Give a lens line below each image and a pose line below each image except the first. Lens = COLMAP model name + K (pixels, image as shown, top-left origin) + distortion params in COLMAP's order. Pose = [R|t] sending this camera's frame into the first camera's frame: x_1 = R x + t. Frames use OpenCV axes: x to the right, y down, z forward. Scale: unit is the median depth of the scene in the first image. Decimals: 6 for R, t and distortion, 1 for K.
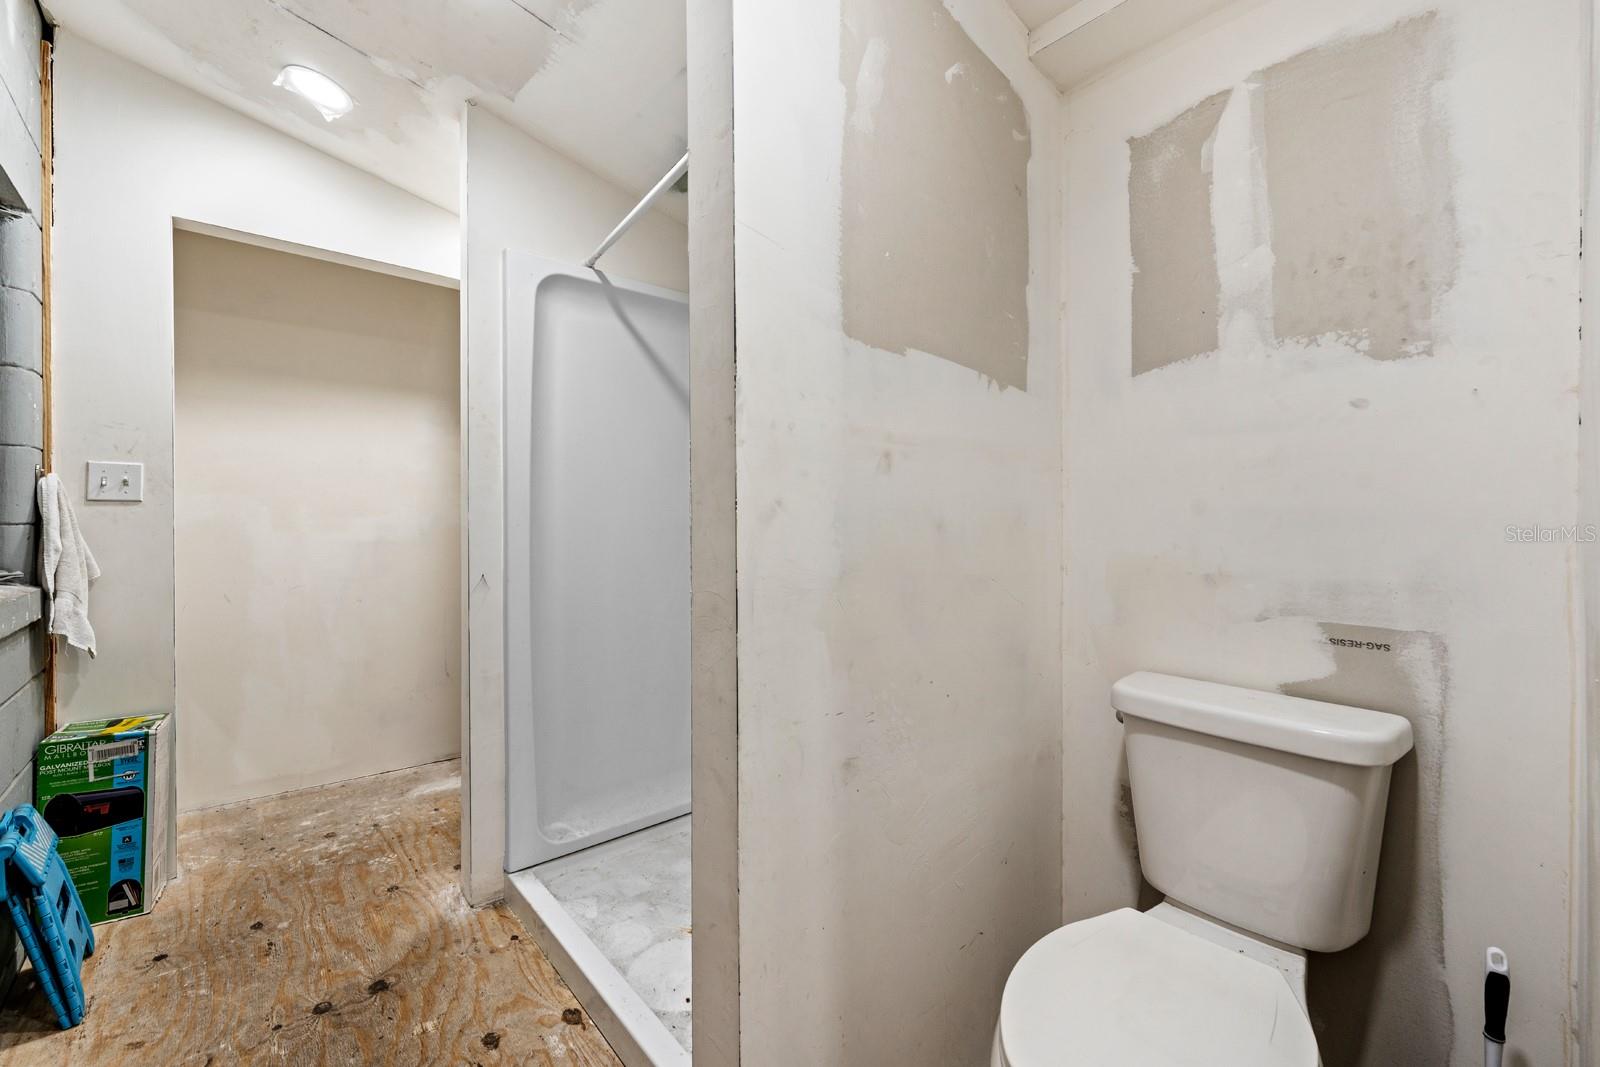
lens RADIAL K [[649.8, 0, 797.1], [0, 649.8, 521.9], [0, 0, 1]] dist [0.001155, 0.000489]
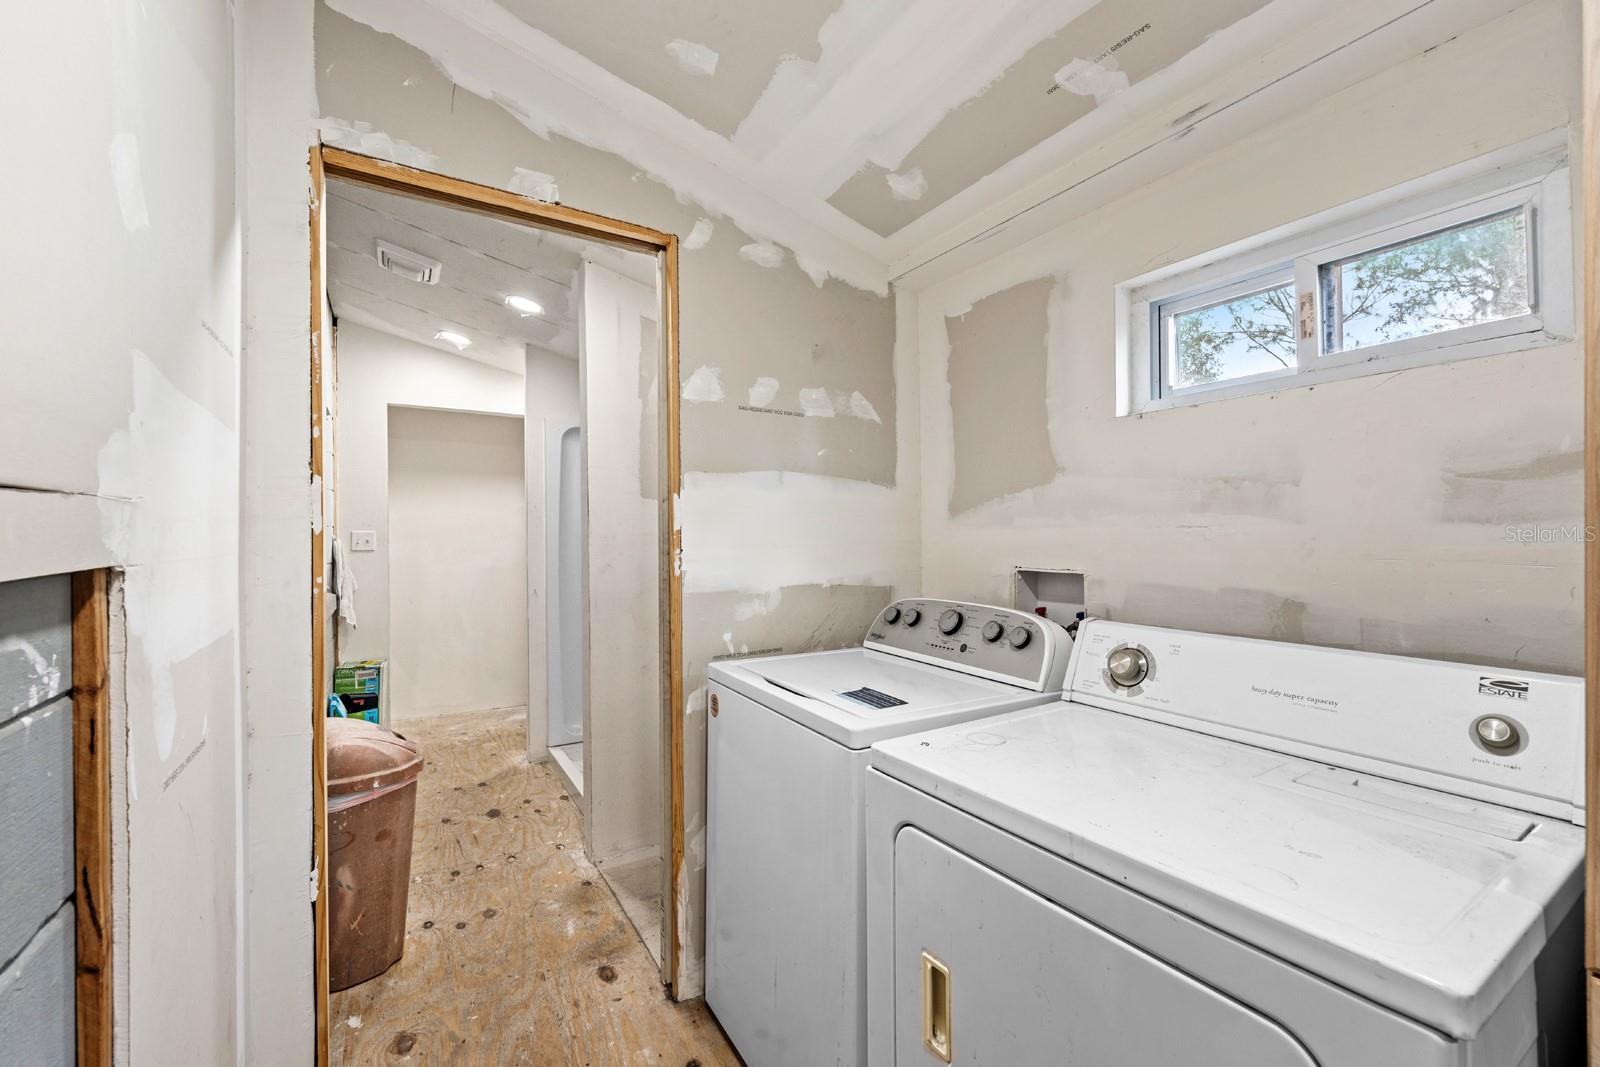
lens RADIAL K [[634.3, 0, 800.0], [0, 634.3, 533.5], [0, 0, 1]] dist [0.001653, 0.000144]
pose [[0.989106, -0.004830, -0.147123, 0.582834], [0.004588, 0.999988, -0.001984, -0.078517], [0.147130, 0.001287, 0.989116, -0.756012]]
